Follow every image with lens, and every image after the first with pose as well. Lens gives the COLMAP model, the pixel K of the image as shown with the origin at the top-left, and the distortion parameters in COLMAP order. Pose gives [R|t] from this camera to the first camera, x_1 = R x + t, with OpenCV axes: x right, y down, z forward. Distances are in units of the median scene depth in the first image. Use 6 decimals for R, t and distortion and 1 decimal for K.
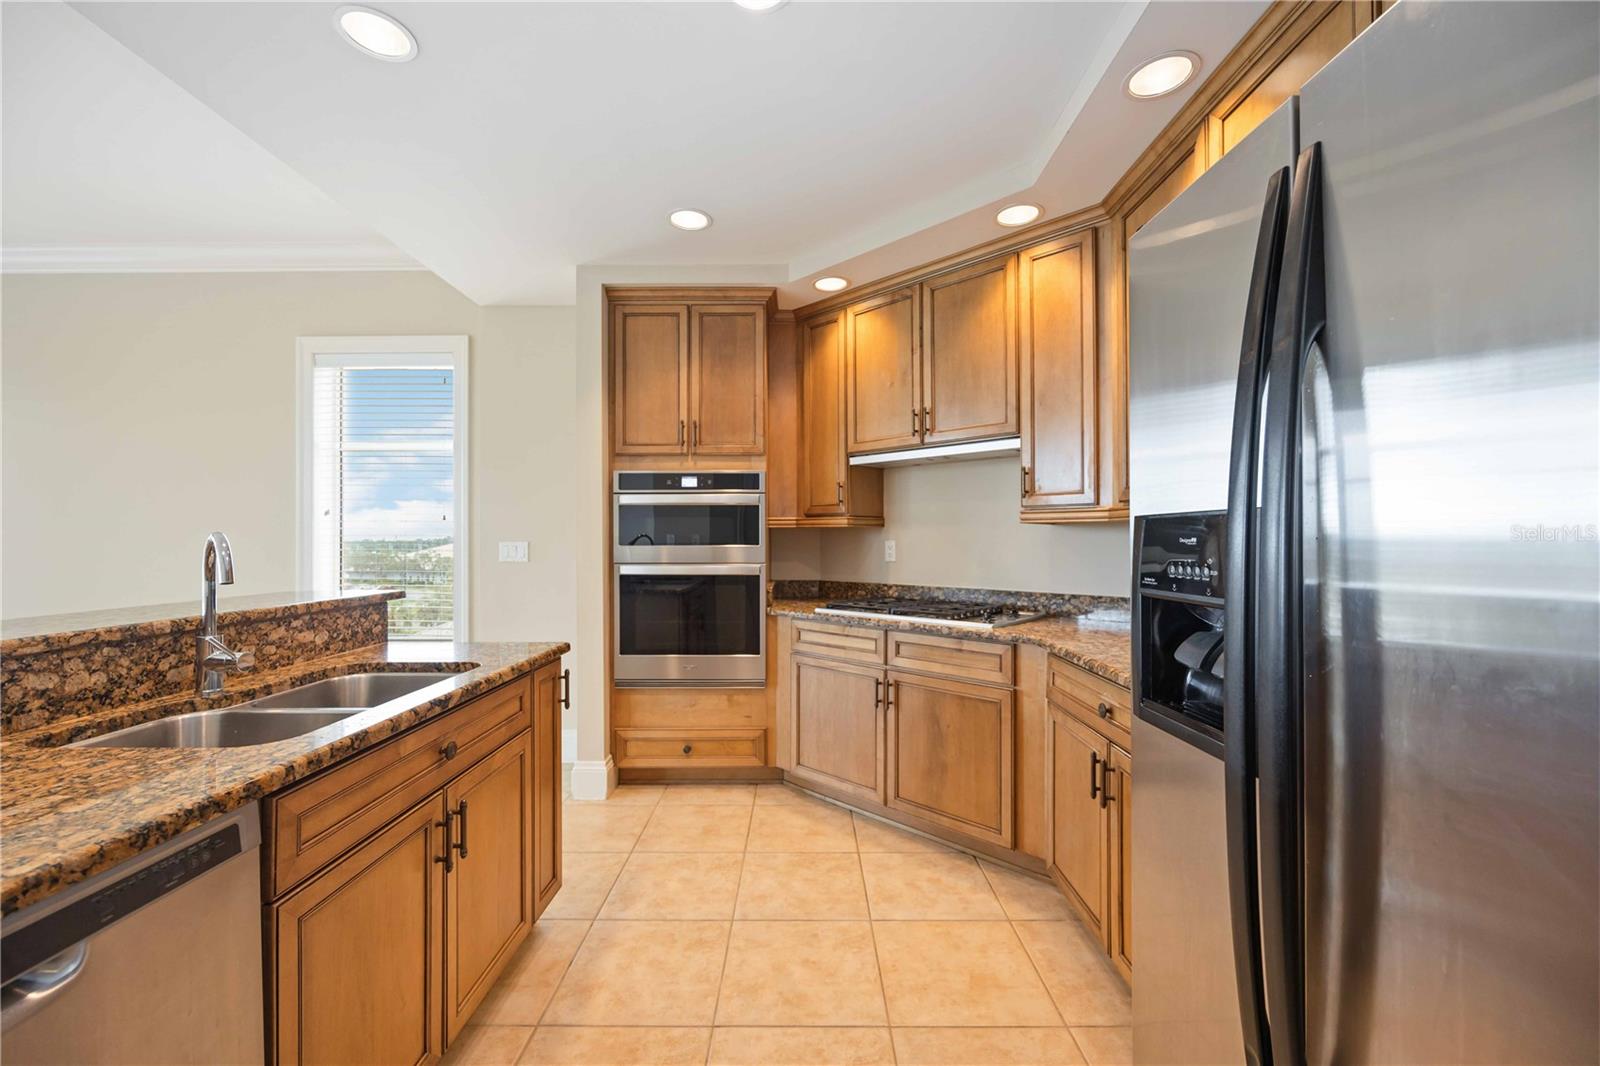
lens RADIAL K [[621.0, 0, 791.6], [0, 621.0, 536.9], [0, 0, 1]] dist [-0.001455, 0.000013]
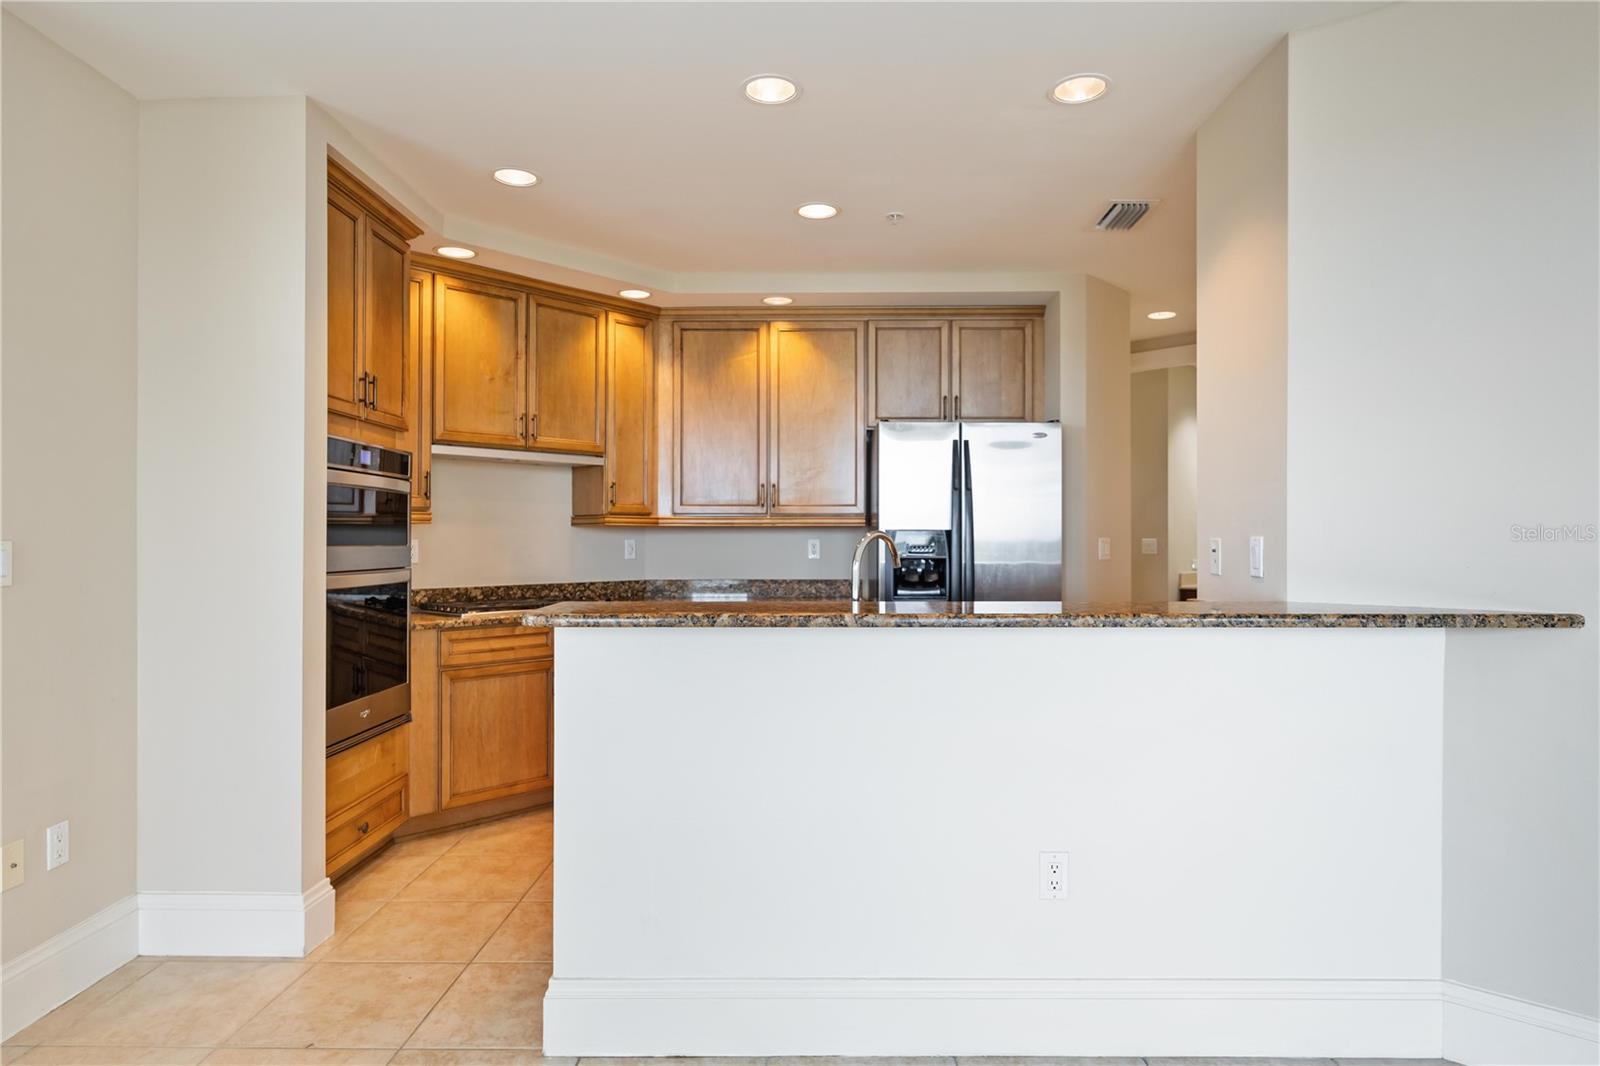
lens RADIAL K [[919.9, 0, 806.7], [0, 919.9, 528.2], [0, 0, 1]] dist [-0.001766, -0.000337]
pose [[-0.003207, 0.012820, 0.999913, -1.327580], [-0.004189, 0.999909, -0.012833, 0.004936], [-0.999986, -0.004229, -0.003153, 0.528522]]
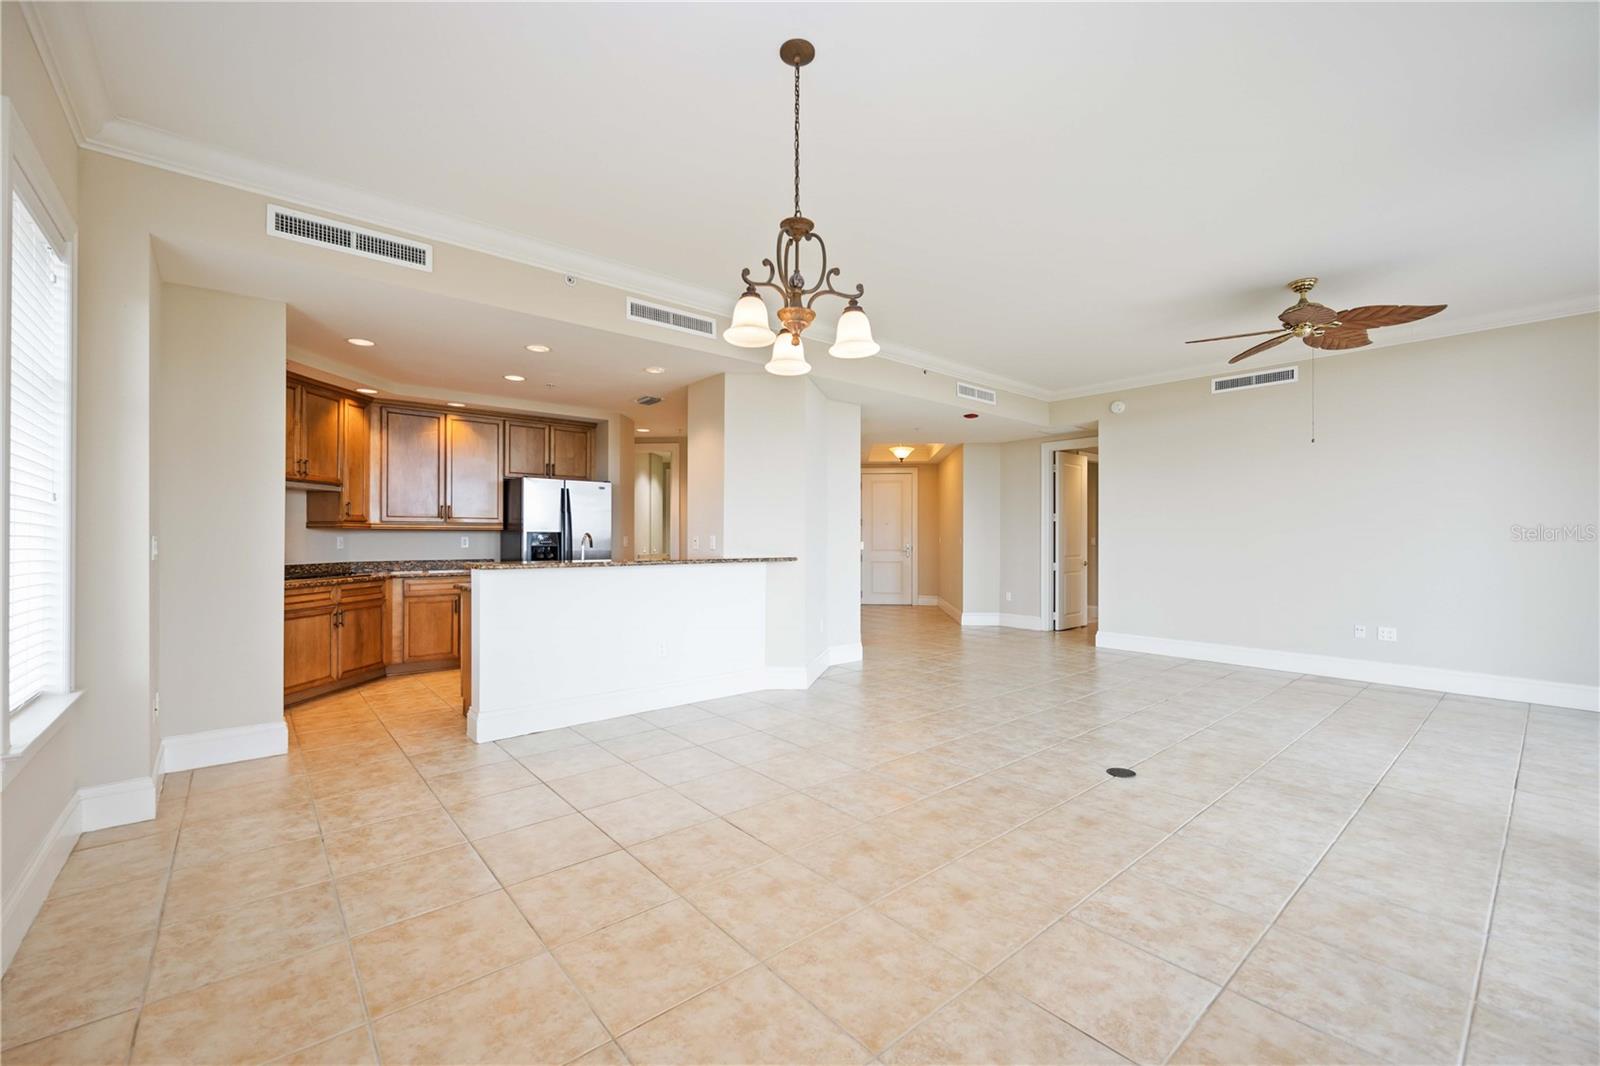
lens RADIAL K [[650.7, 0, 800.2], [0, 650.7, 533.3], [0, 0, 1]] dist [0.000308, -0.000570]
pose [[-0.656617, 0.005328, 0.754205, -2.012020], [-0.003420, 0.999944, -0.010041, 0.009811], [-0.754216, -0.009173, -0.656562, 1.126921]]
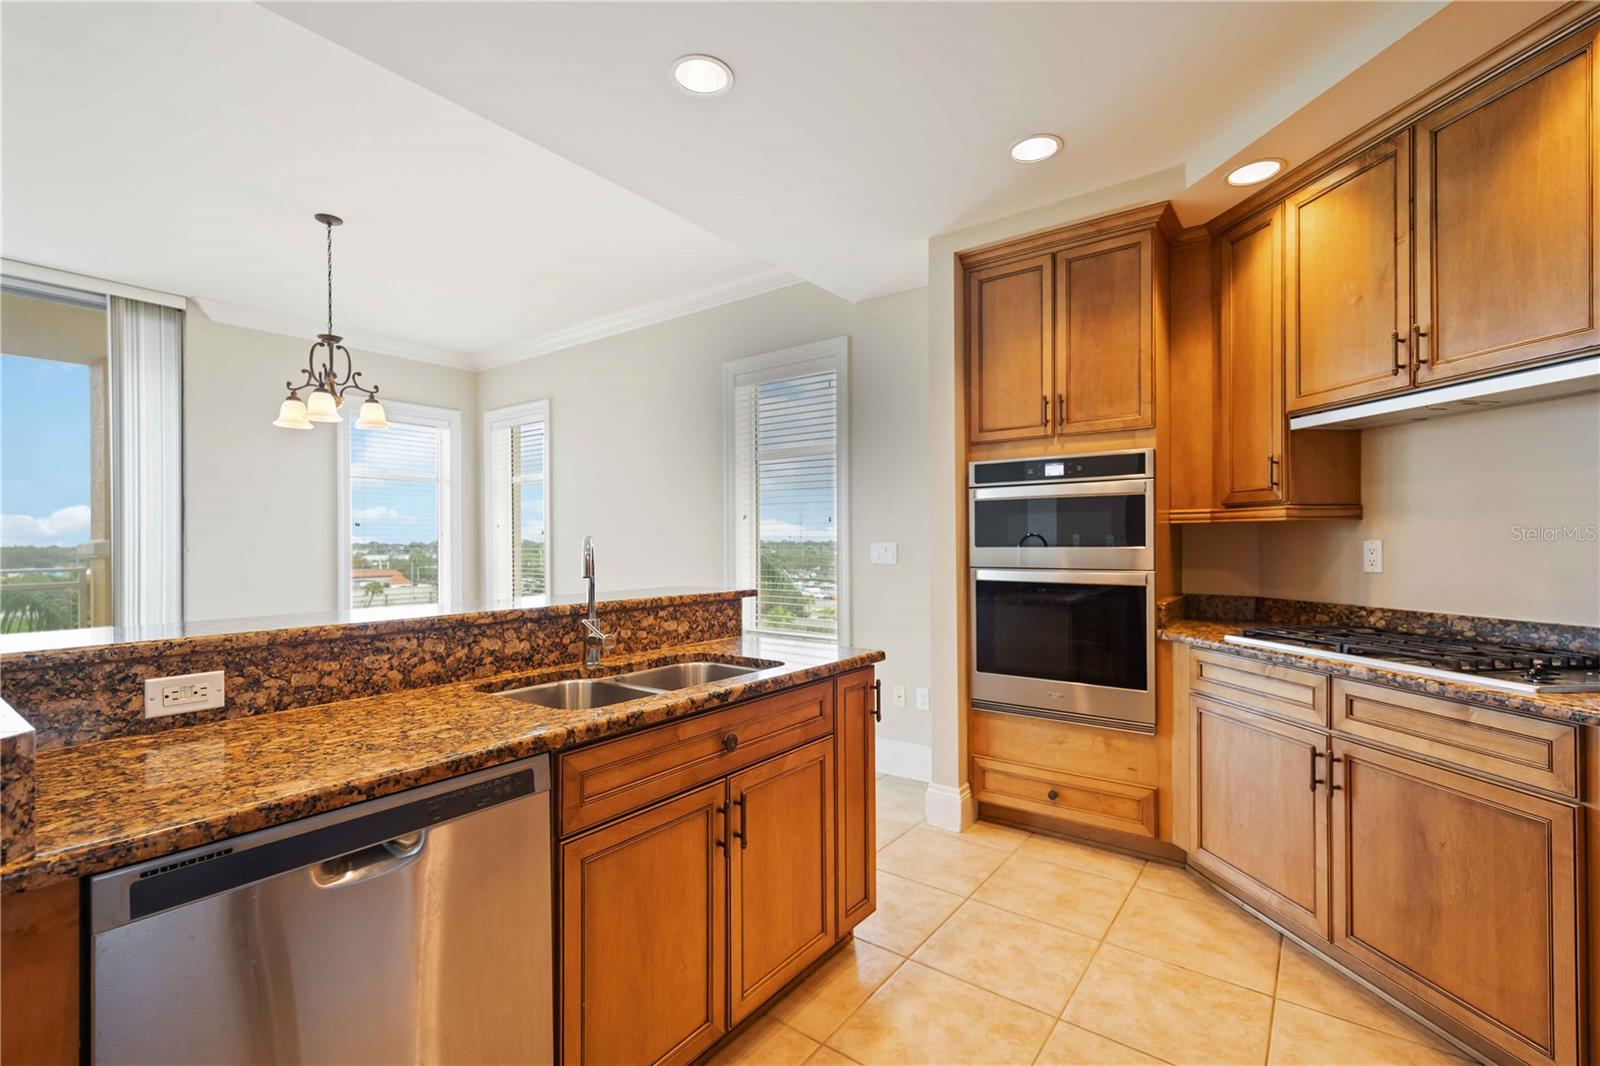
lens RADIAL K [[707.3, 0, 805.1], [0, 707.3, 541.9], [0, 0, 1]] dist [0.013505, -0.000727]
pose [[0.811301, -0.002322, -0.584624, 0.133143], [0.006355, 0.999968, 0.004847, 0.000243], [0.584594, -0.007648, 0.811290, 0.056116]]
